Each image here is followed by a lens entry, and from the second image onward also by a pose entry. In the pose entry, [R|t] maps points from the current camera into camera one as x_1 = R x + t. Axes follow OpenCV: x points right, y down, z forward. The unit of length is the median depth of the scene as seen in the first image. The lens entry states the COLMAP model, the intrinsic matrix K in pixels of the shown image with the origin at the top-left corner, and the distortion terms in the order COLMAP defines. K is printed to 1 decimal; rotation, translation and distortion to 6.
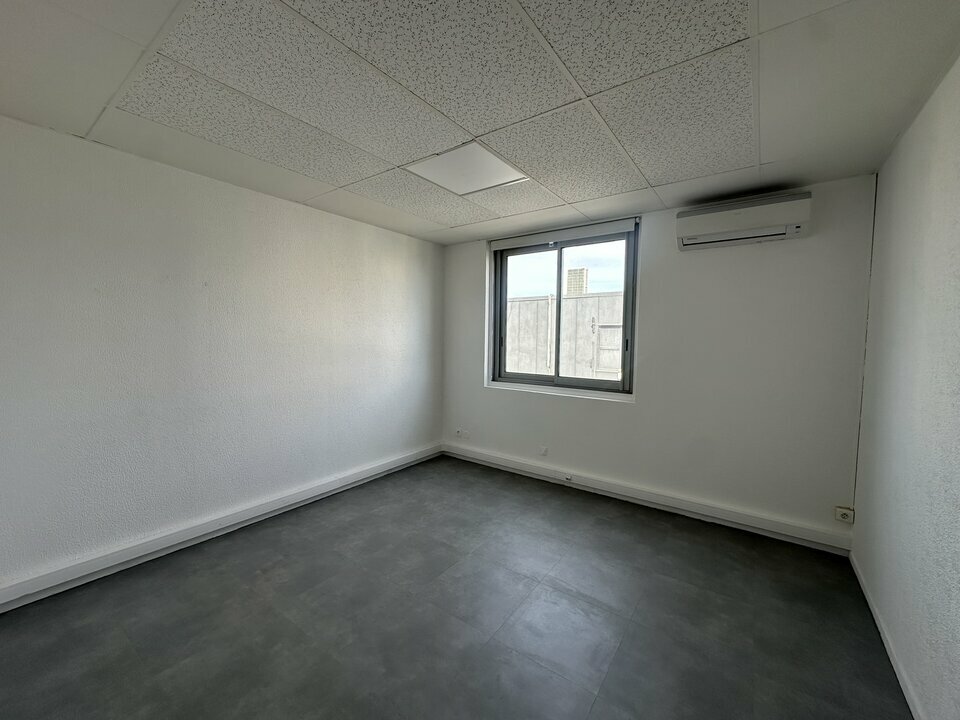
lens RADIAL K [[354.1, 0, 481.8], [0, 354.1, 383.0], [0, 0, 1]] dist [0.000663, 0.000052]
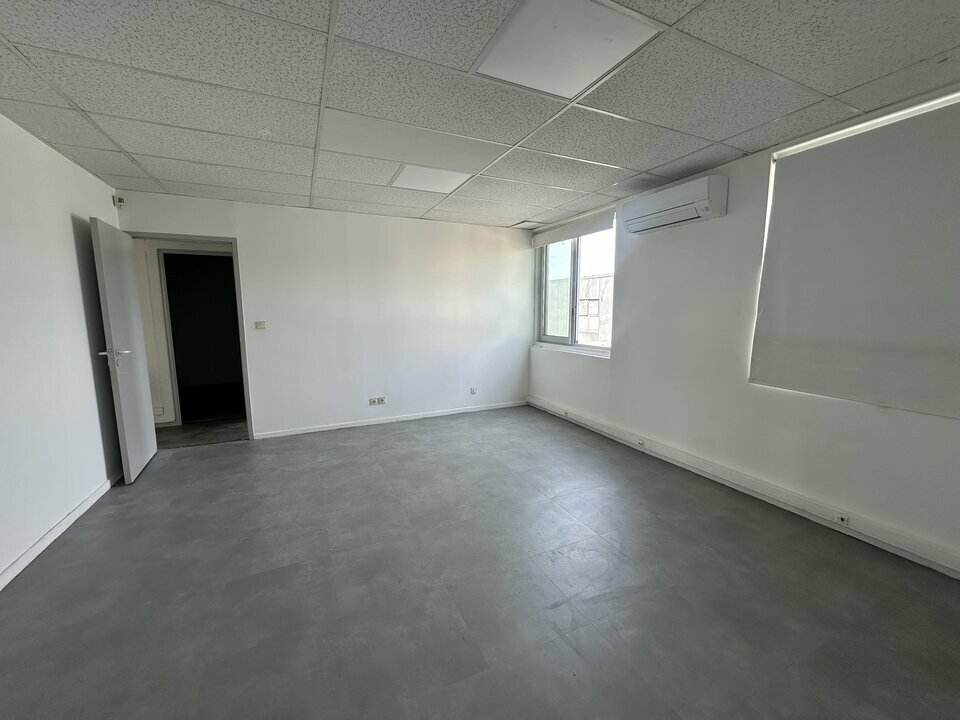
lens RADIAL K [[383.0, 0, 478.9], [0, 383.0, 361.0], [0, 0, 1]] dist [0.000468, 0.000049]
pose [[0.862108, 0.063692, -0.502706, 0.572673], [-0.065942, 0.997734, 0.013325, 0.060760], [0.502416, 0.021662, 0.864354, -0.355220]]
